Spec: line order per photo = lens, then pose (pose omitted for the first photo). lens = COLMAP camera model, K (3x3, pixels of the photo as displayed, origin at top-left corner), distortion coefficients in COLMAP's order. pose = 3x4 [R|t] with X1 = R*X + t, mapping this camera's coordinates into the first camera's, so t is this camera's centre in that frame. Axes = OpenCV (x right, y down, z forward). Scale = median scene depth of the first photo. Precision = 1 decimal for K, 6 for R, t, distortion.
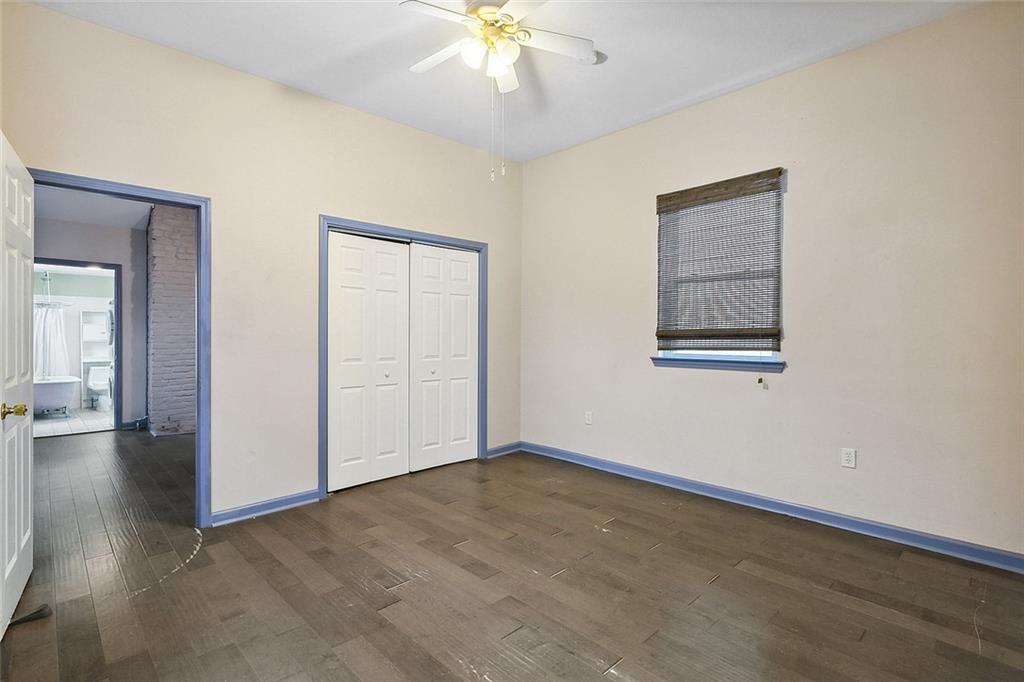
lens RADIAL K [[484.8, 0, 512.0], [0, 484.8, 341.0], [0, 0, 1]] dist [-0.024179, -0.000377]
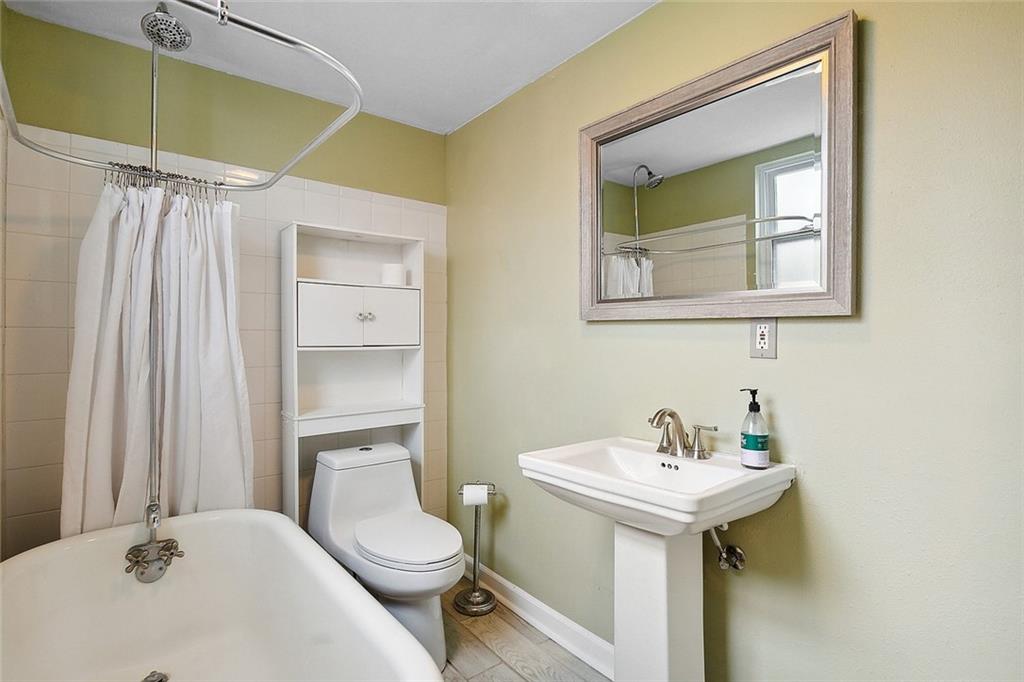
lens RADIAL K [[500.4, 0, 512.0], [0, 500.4, 341.0], [0, 0, 1]] dist [0.000246, -0.000055]
pose [[0.992822, -0.000390, -0.119602, -0.762312], [0.000305, 1.000000, -0.000729, -0.004532], [0.119602, 0.000687, 0.992822, 0.756823]]
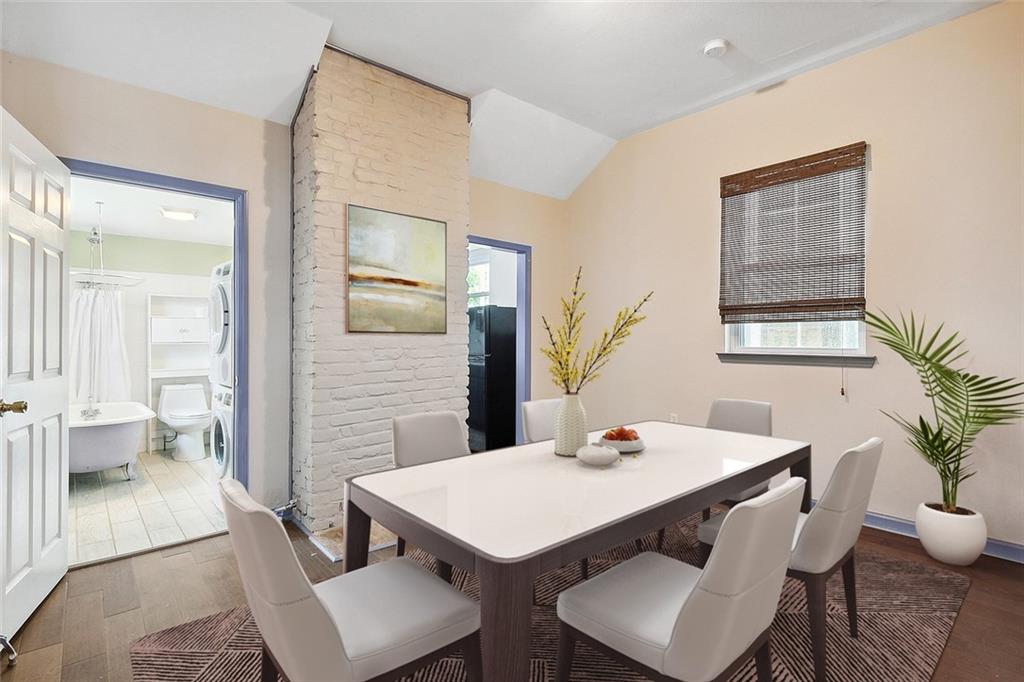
lens RADIAL K [[494.3, 0, 513.0], [0, 494.3, 327.5], [0, 0, 1]] dist [-0.016574, 0.000060]
pose [[0.998028, -0.007648, -0.062309, -0.394898], [0.006579, 0.999828, -0.017344, -0.007345], [0.062431, 0.016900, 0.997906, 0.393708]]
